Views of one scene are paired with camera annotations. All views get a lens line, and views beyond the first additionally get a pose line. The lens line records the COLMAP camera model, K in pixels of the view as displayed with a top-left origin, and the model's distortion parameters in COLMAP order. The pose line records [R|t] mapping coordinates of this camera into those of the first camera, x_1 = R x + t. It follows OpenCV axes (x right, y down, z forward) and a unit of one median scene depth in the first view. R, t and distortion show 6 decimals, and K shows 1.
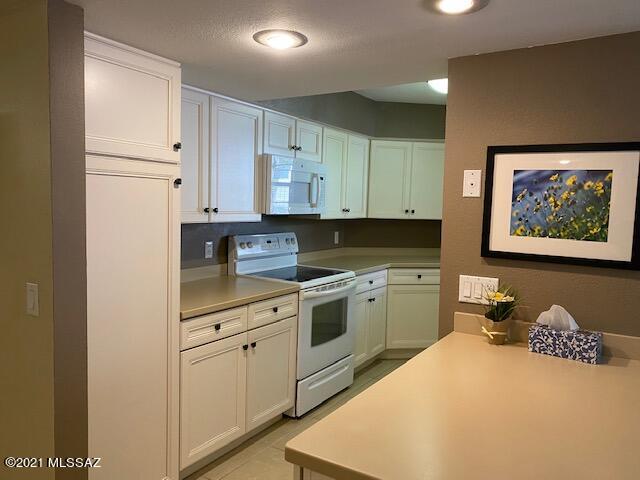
lens RADIAL K [[490.0, 0, 320.0], [0, 490.0, 240.0], [0, 0, 1]] dist [0.109816, -0.218841]
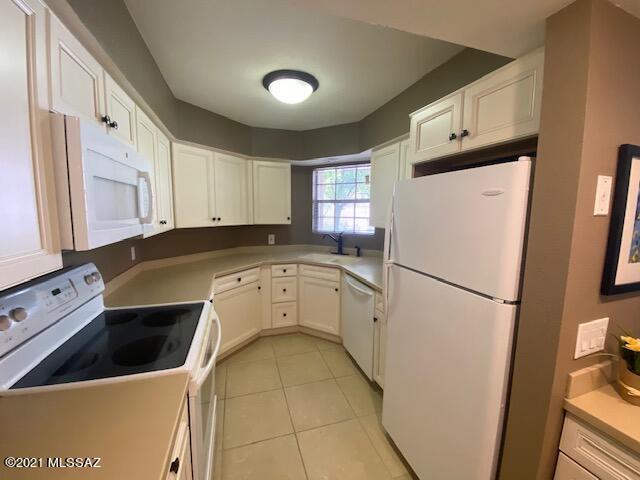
lens RADIAL K [[257.8, 0, 320.0], [0, 257.8, 240.0], [0, 0, 1]] dist [0.015281, -0.013392]
pose [[0.638072, -0.109850, 0.762101, -0.172356], [0.063824, 0.993910, 0.089827, -0.081671], [-0.767327, -0.008676, 0.641197, 0.791794]]
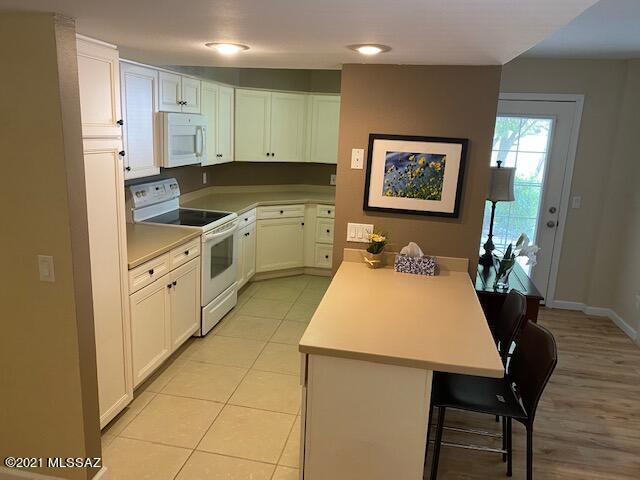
lens RADIAL K [[490.0, 0, 320.0], [0, 490.0, 240.0], [0, 0, 1]] dist [0.109816, -0.218841]
pose [[0.928829, -0.066121, 0.364561, -0.236961], [0.004582, 0.985922, 0.167144, -0.088861], [-0.370481, -0.153578, 0.916056, -0.210227]]
